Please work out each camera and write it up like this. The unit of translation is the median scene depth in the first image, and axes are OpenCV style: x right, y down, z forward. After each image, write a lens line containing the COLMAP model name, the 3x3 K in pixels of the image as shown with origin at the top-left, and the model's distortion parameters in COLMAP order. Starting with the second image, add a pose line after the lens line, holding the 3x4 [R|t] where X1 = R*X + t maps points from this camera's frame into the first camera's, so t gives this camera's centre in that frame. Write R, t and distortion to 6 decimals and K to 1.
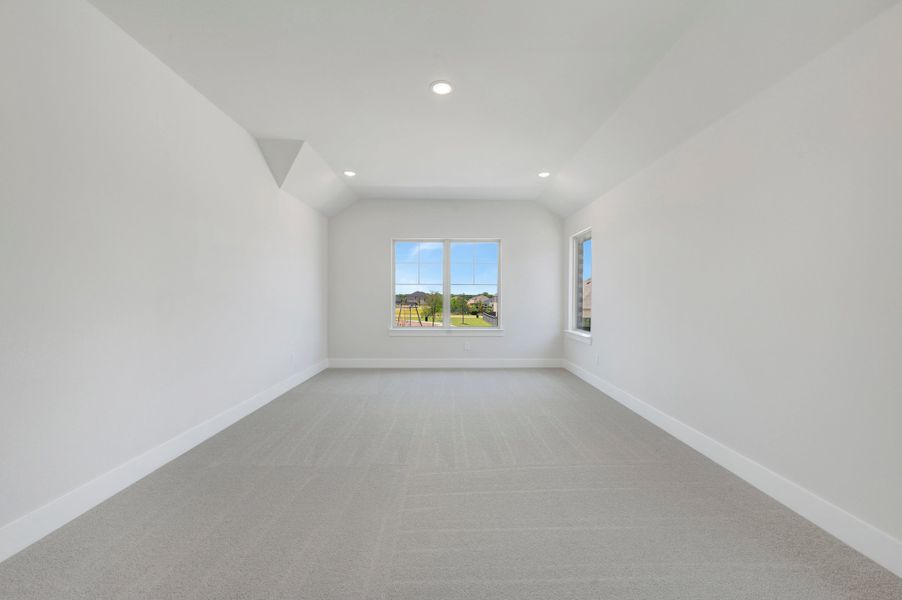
lens RADIAL K [[354.2, 0, 452.6], [0, 354.2, 299.5], [0, 0, 1]] dist [0.002003, 0.000424]
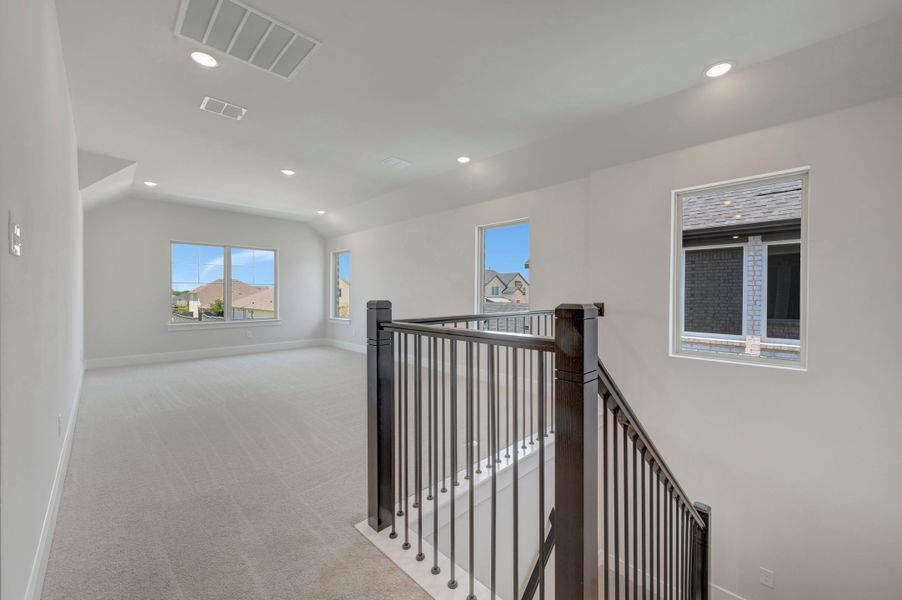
lens RADIAL K [[354.2, 0, 450.7], [0, 354.2, 300.6], [0, 0, 1]] dist [0.002003, 0.000424]
pose [[0.730067, -0.012197, 0.683266, -0.302318], [0.012603, 0.999911, 0.004384, 0.018447], [-0.683259, 0.005411, 0.730156, -0.383875]]
